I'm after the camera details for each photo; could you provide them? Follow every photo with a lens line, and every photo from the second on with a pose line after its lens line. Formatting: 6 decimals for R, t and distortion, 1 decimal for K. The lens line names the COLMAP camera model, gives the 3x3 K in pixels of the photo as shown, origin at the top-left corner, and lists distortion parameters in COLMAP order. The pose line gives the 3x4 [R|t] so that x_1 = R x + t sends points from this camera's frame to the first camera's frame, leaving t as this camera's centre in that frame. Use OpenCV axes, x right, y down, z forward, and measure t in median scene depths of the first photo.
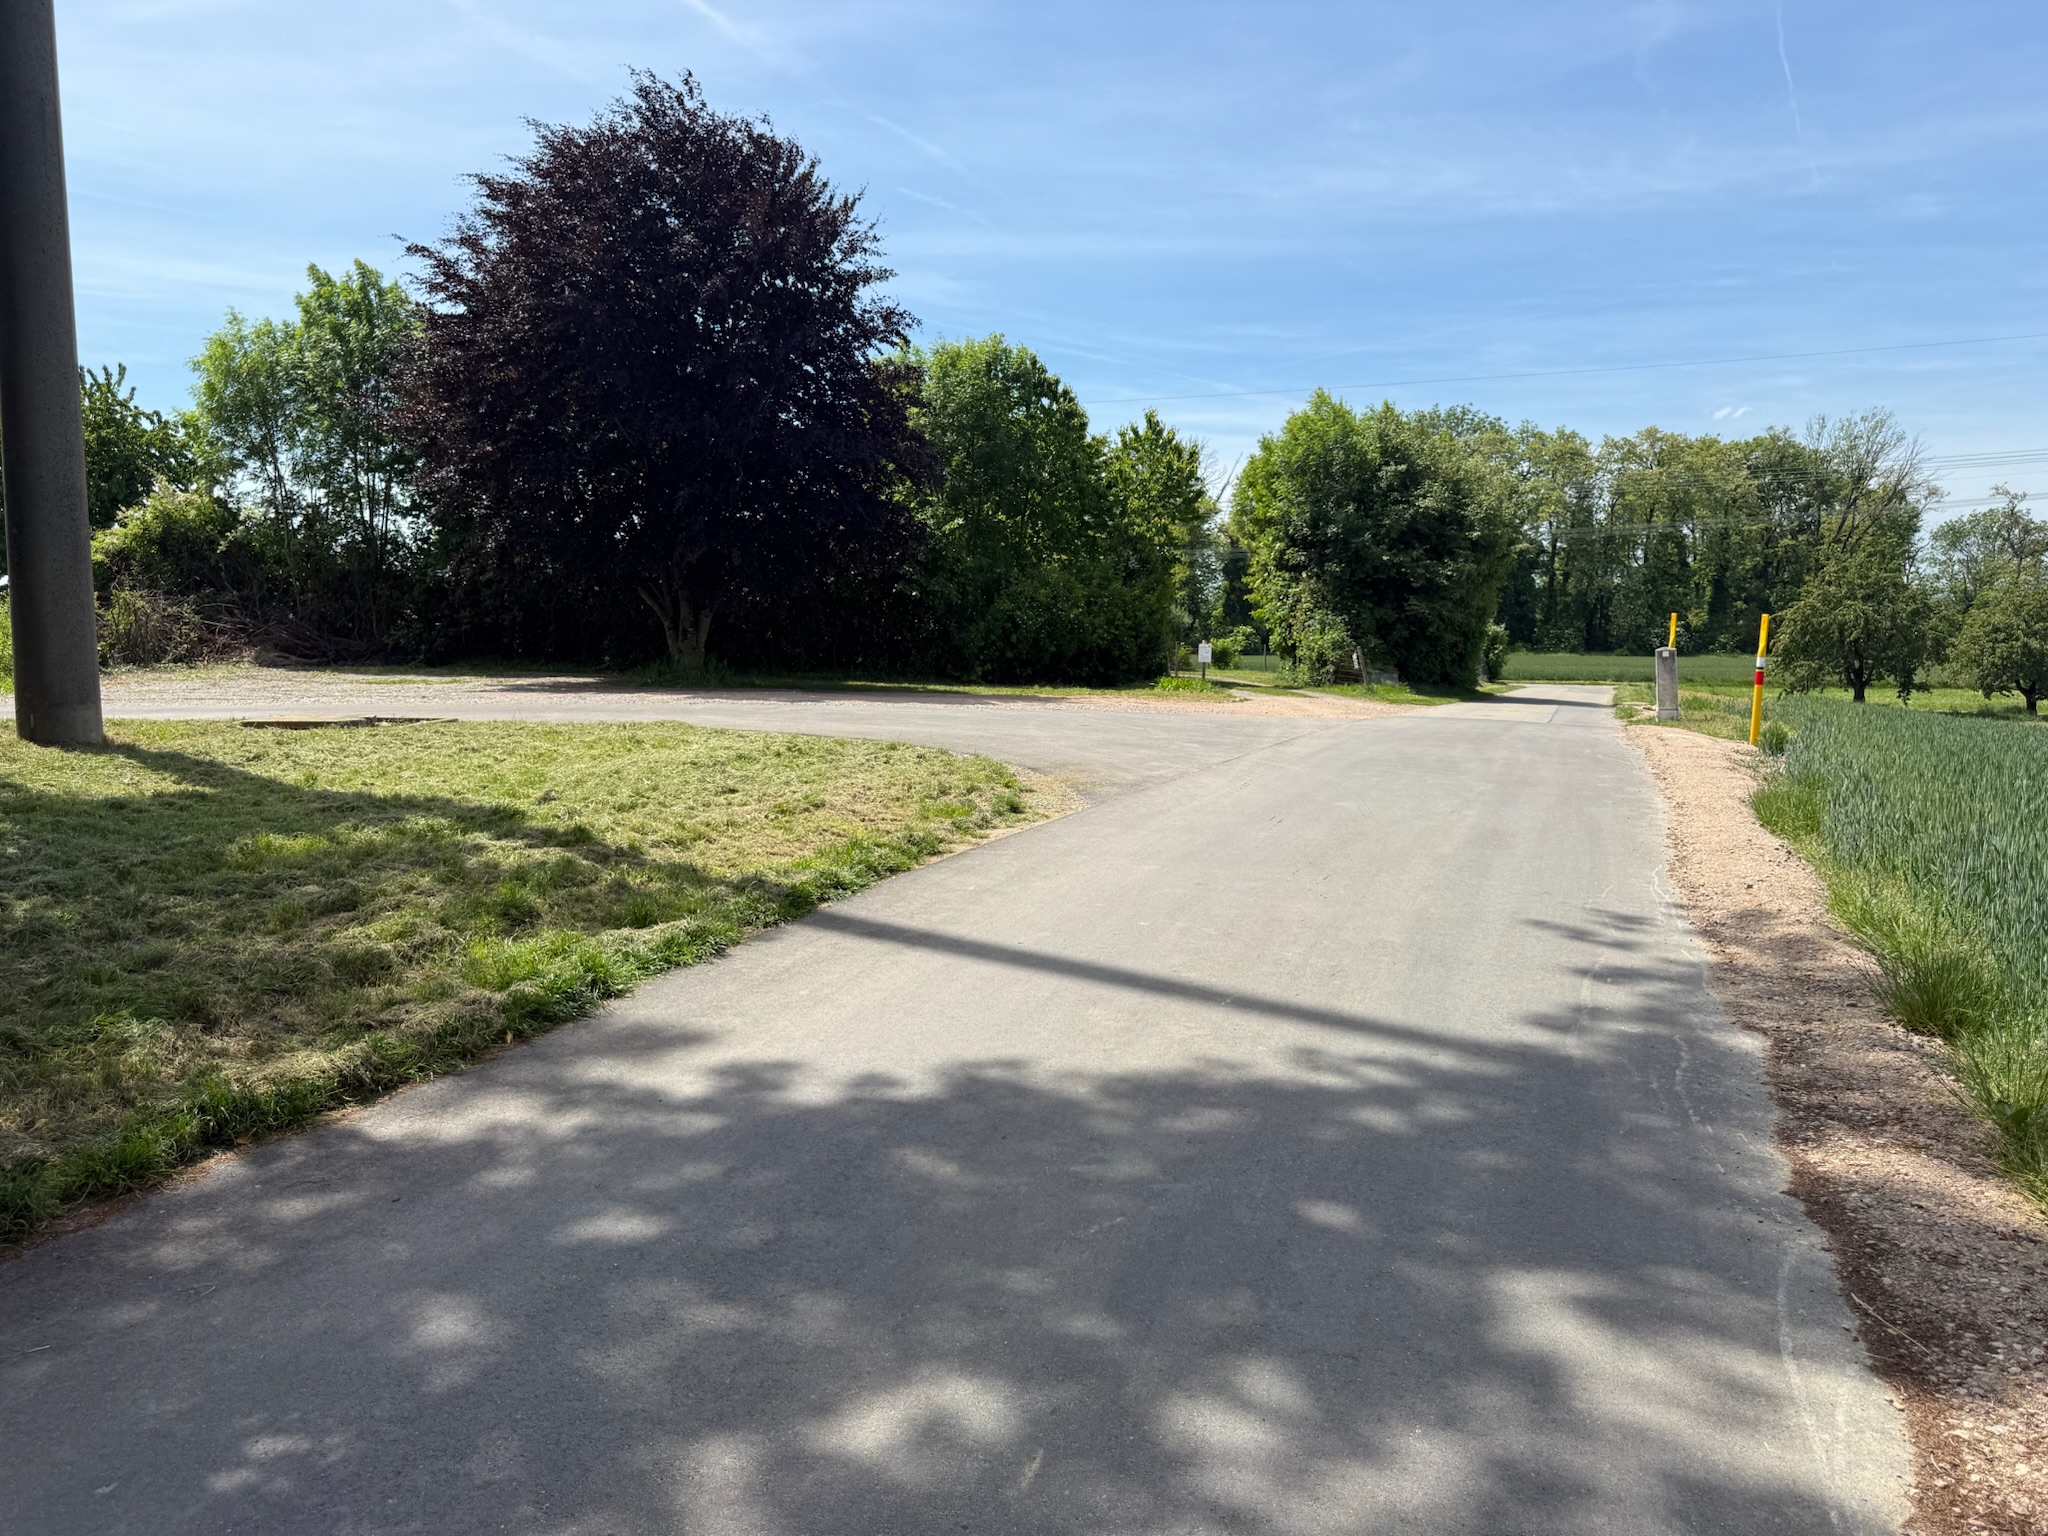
lens RADIAL K [[1399.0, 0, 1024.0], [0, 1399.0, 768.0], [0, 0, 1]] dist [0.005823, -0.000635]
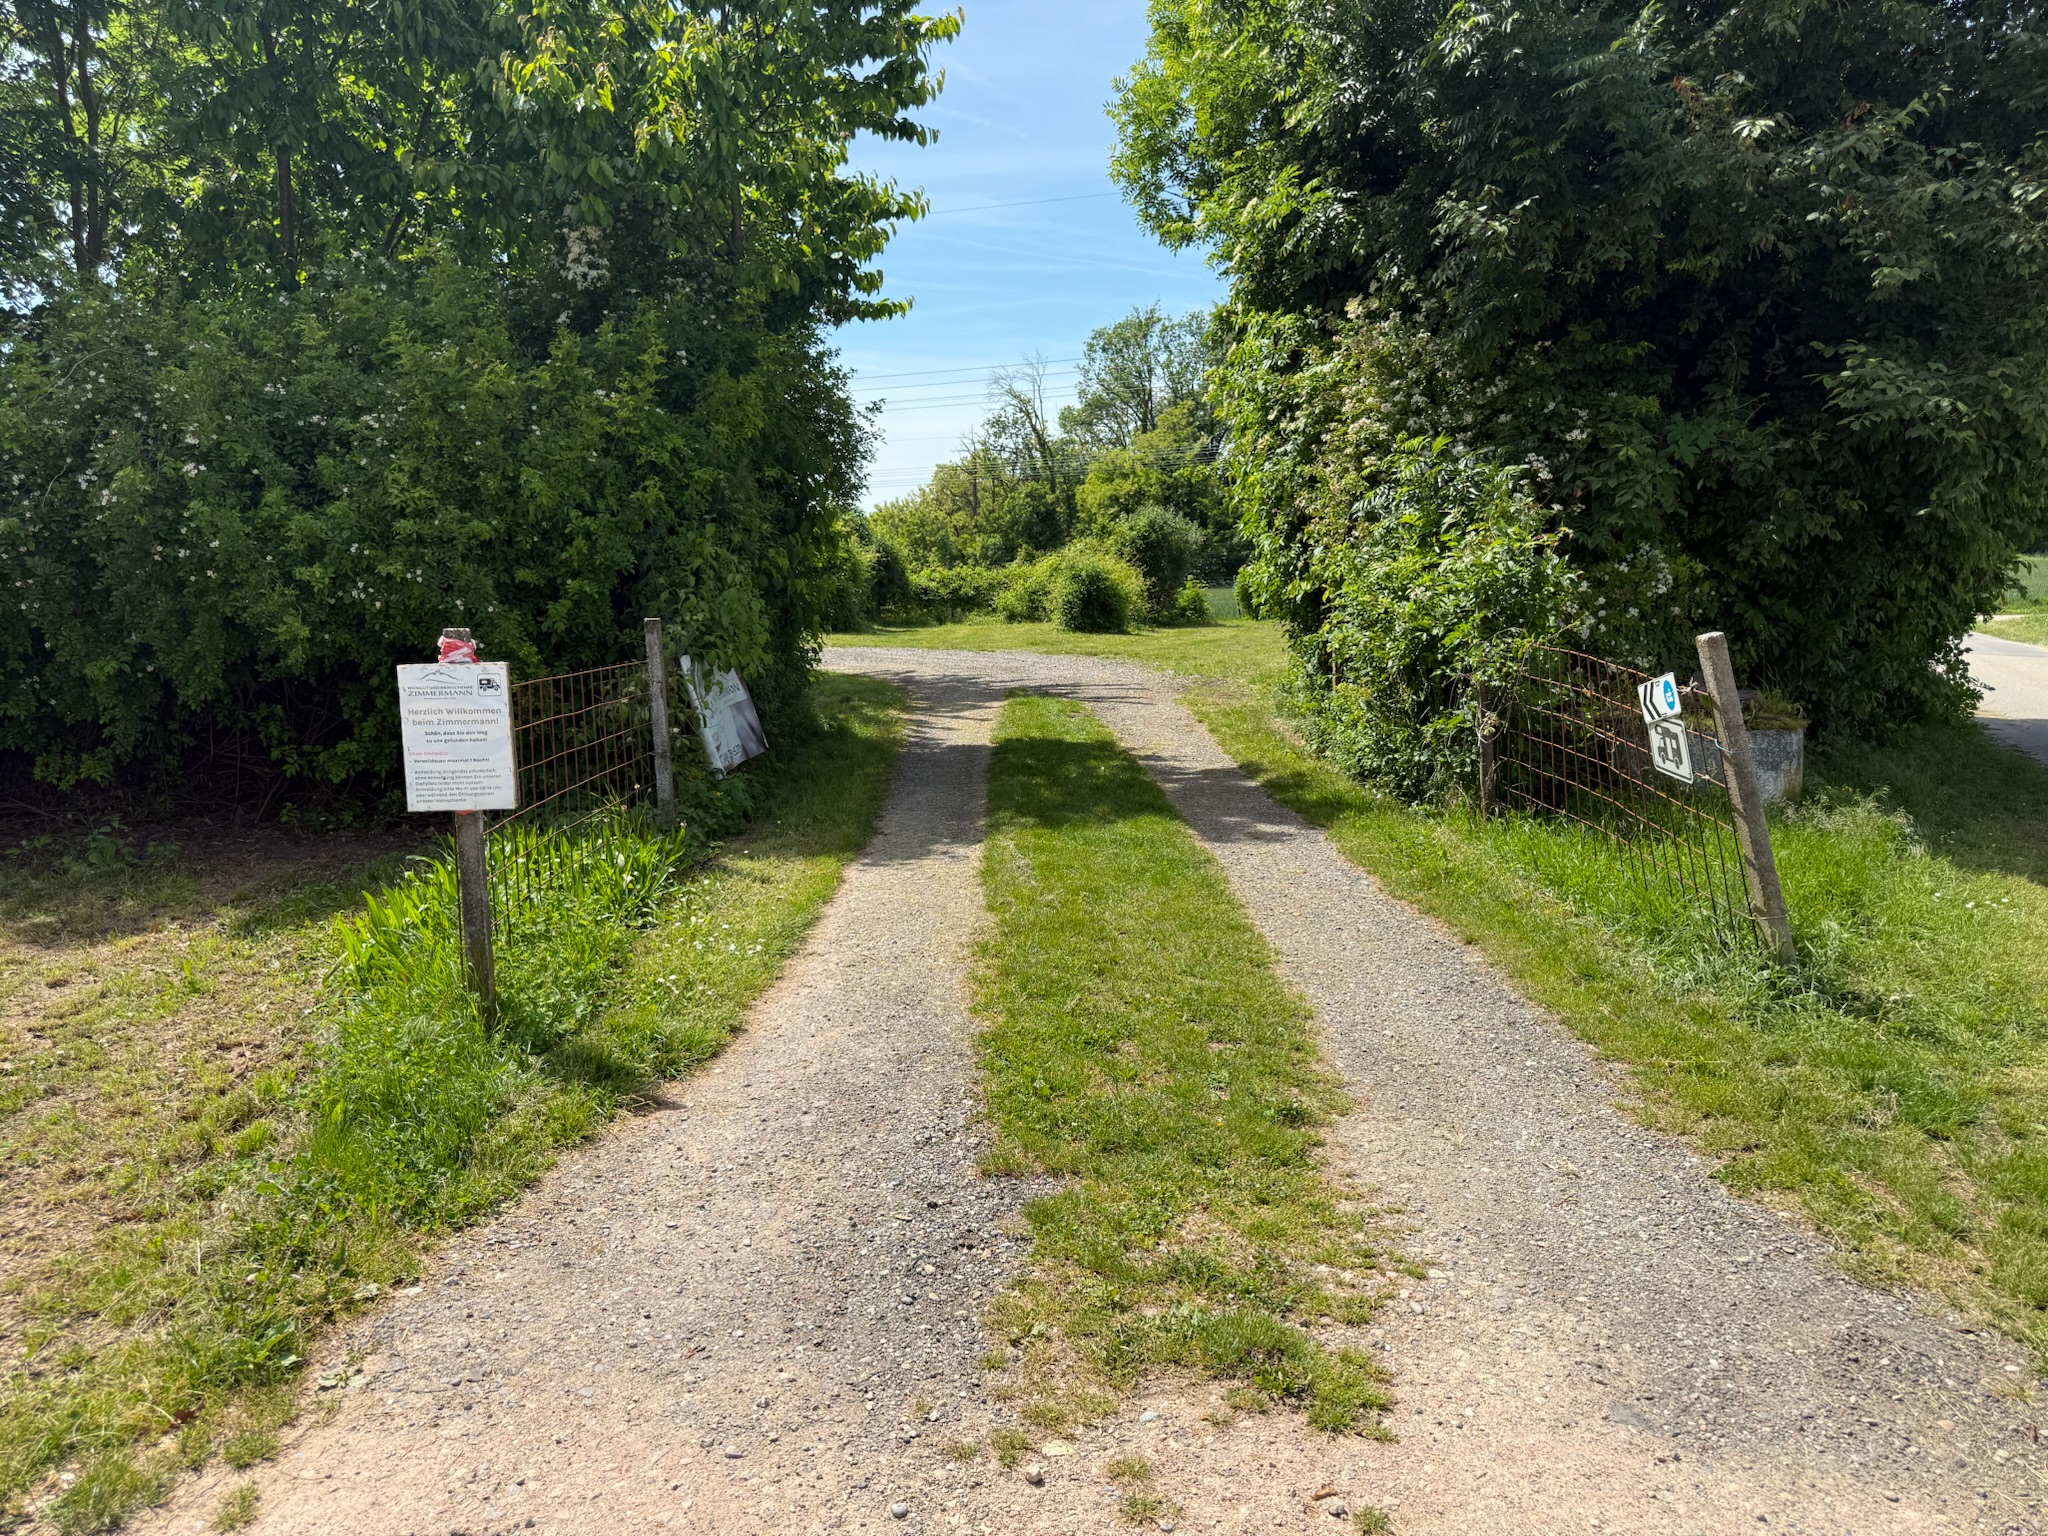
lens RADIAL K [[1399.0, 0, 1024.0], [0, 1399.0, 768.0], [0, 0, 1]] dist [0.005823, -0.000635]
pose [[0.995236, -0.038976, -0.089371, 0.166706], [0.044023, 0.997504, 0.055215, -0.075690], [0.086996, -0.058886, 0.994467, 0.768584]]
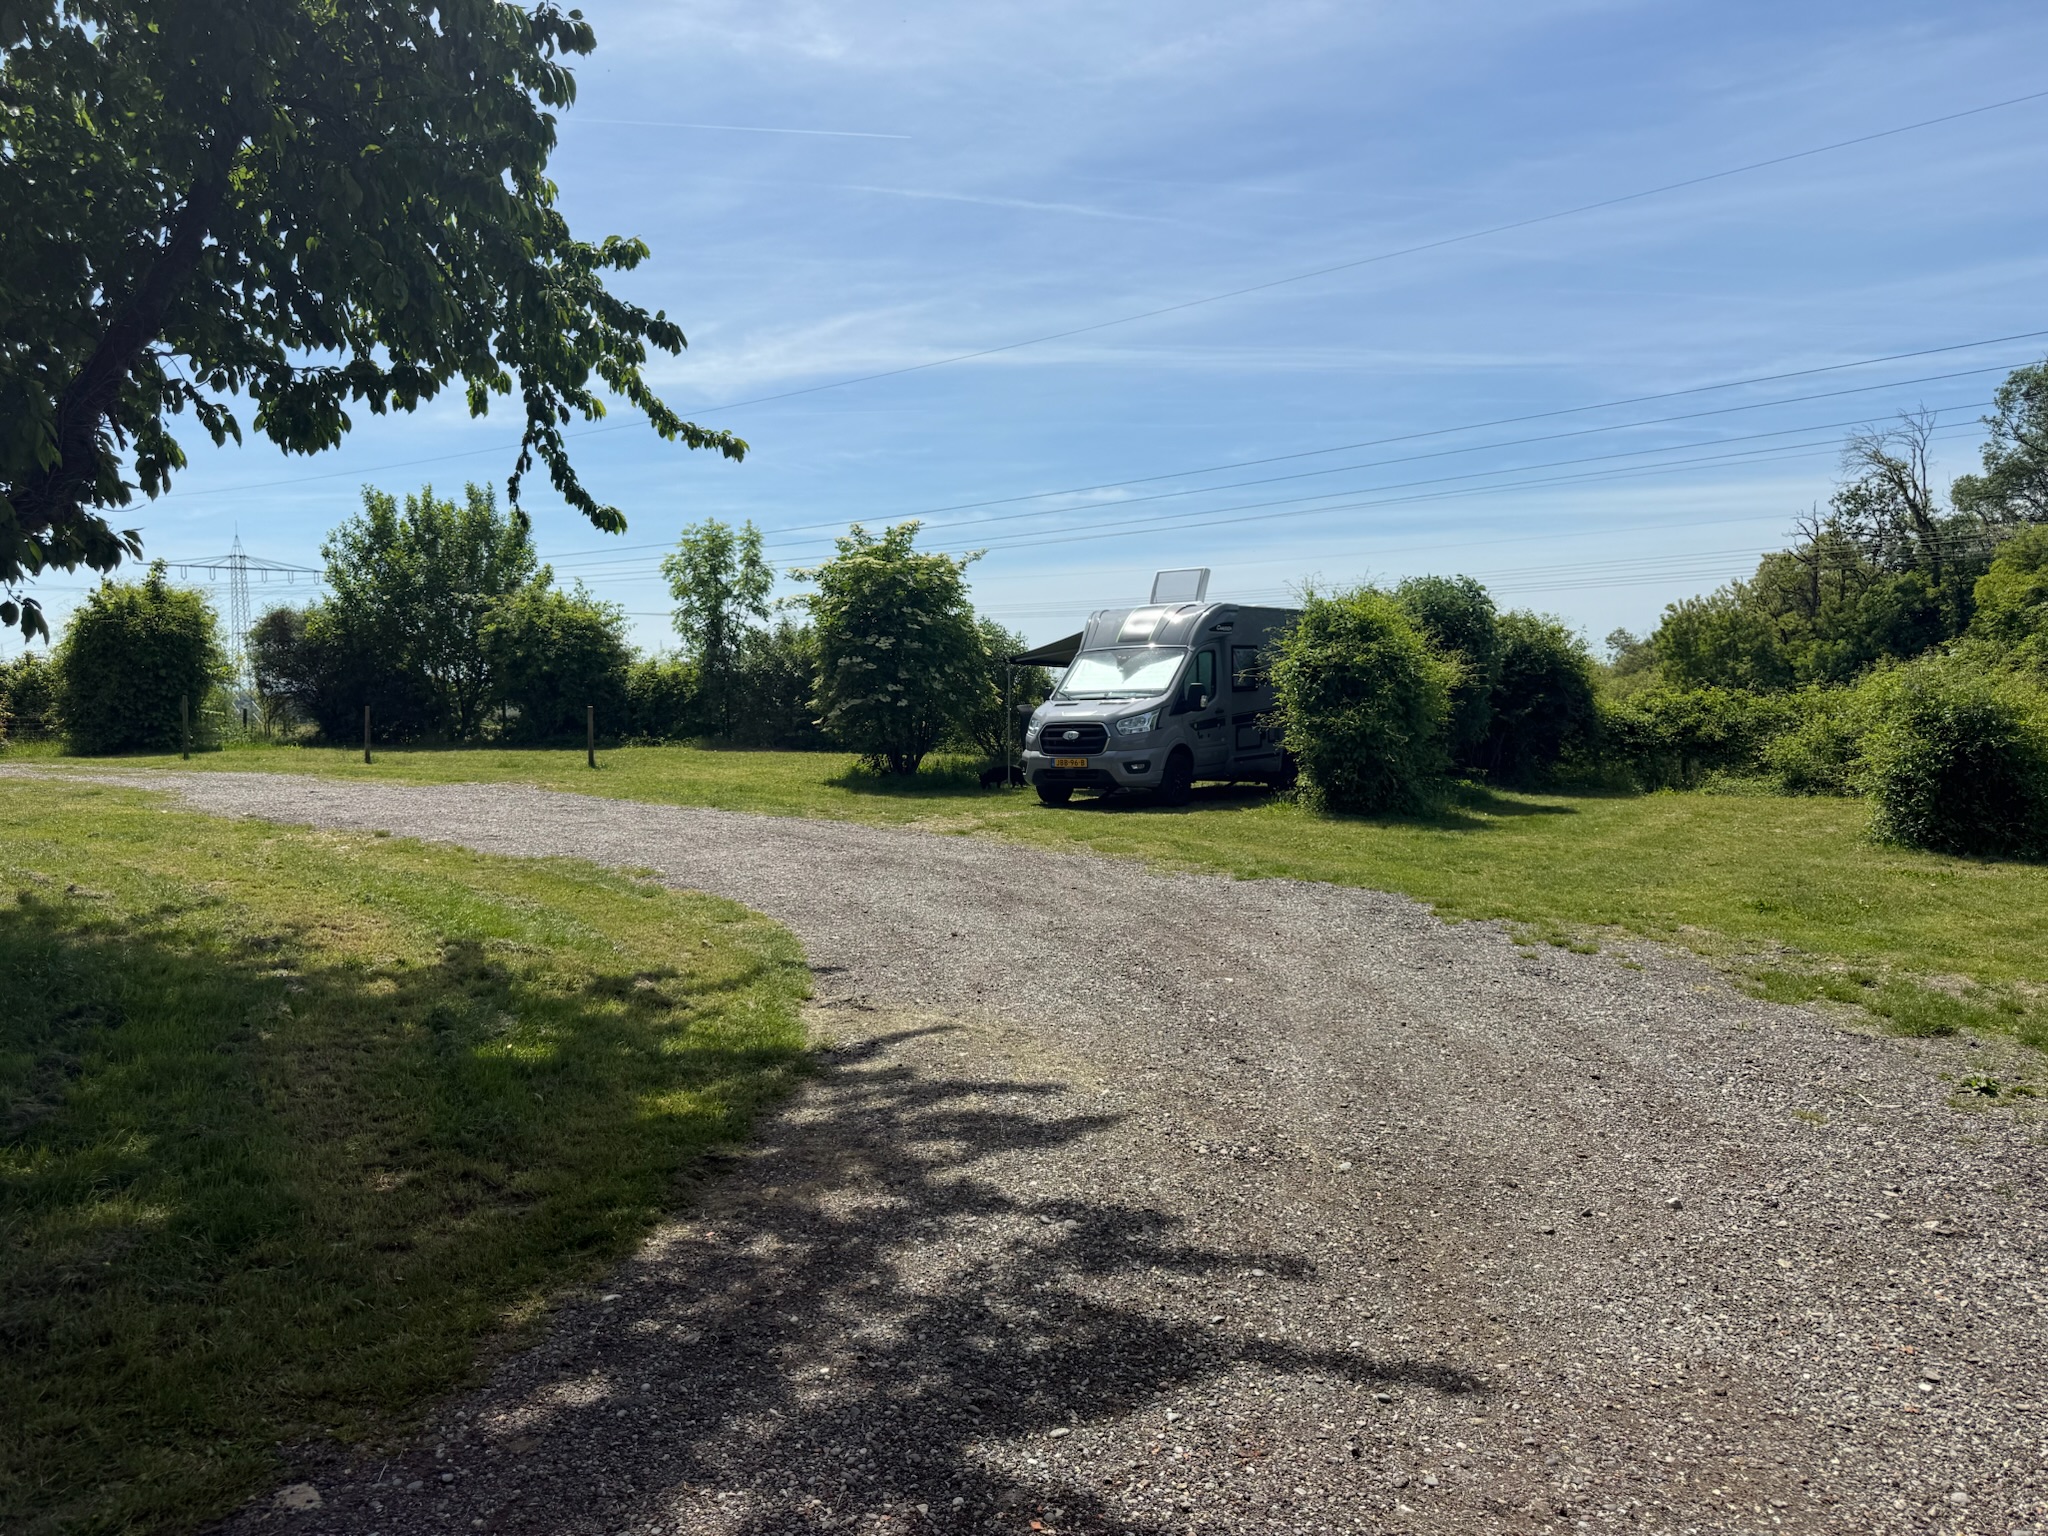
lens RADIAL K [[1399.0, 0, 1024.0], [0, 1399.0, 768.0], [0, 0, 1]] dist [0.005823, -0.000635]
pose [[0.800772, -0.004191, -0.598954, 0.163322], [-0.017116, 0.999407, -0.029876, -0.090759], [0.598724, 0.034176, 0.800226, 0.925584]]
